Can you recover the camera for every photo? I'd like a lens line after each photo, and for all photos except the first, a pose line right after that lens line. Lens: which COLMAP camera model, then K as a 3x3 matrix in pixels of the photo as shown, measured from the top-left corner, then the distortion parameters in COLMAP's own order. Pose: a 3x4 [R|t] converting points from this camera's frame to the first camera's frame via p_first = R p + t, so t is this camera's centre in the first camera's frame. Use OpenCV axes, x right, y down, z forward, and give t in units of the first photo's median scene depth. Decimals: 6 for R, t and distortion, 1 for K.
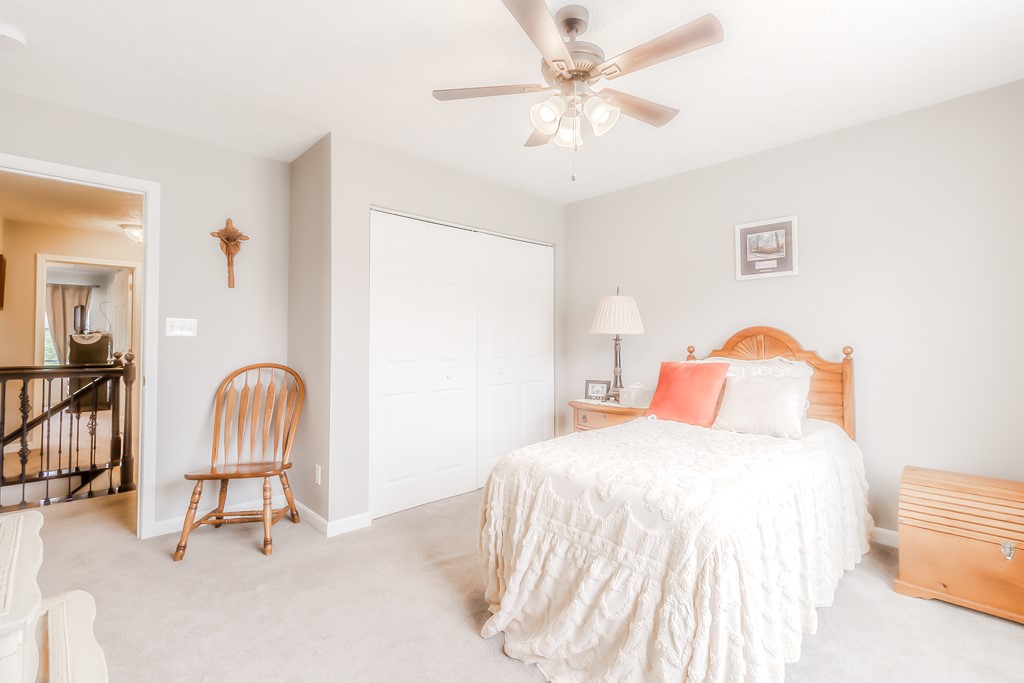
lens RADIAL K [[471.9, 0, 521.2], [0, 471.9, 331.1], [0, 0, 1]] dist [0.002768, -0.000273]
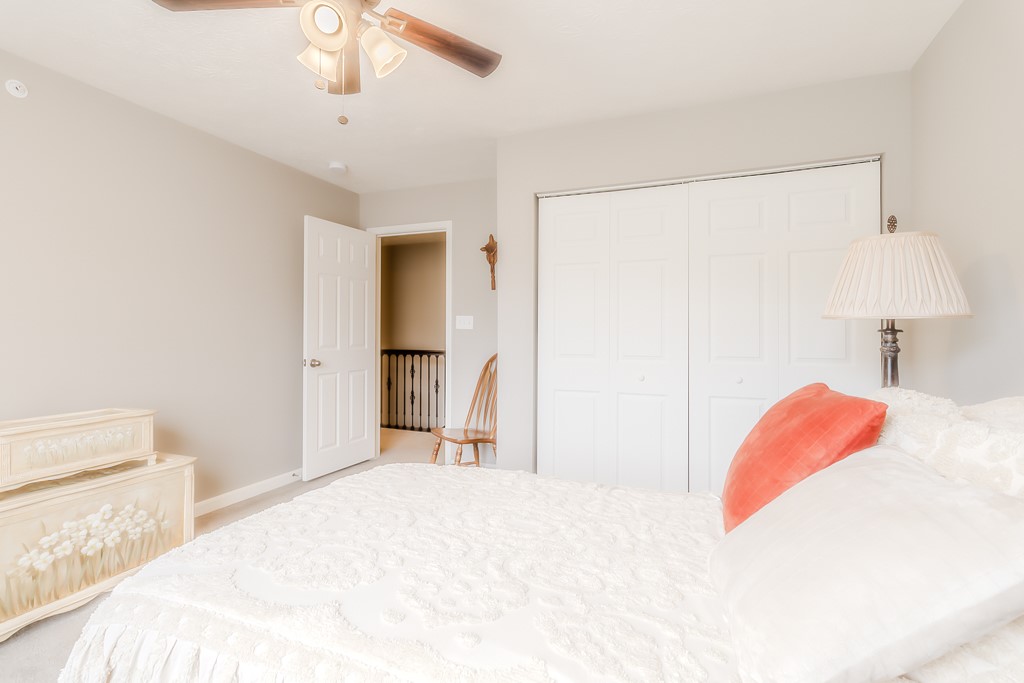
lens RADIAL K [[471.9, 0, 521.2], [0, 471.9, 331.1], [0, 0, 1]] dist [0.002768, -0.000273]
pose [[0.403541, -0.002011, -0.914959, 0.552803], [0.015416, 0.999871, 0.004601, 0.012492], [0.914832, -0.015961, 0.403520, 0.565597]]
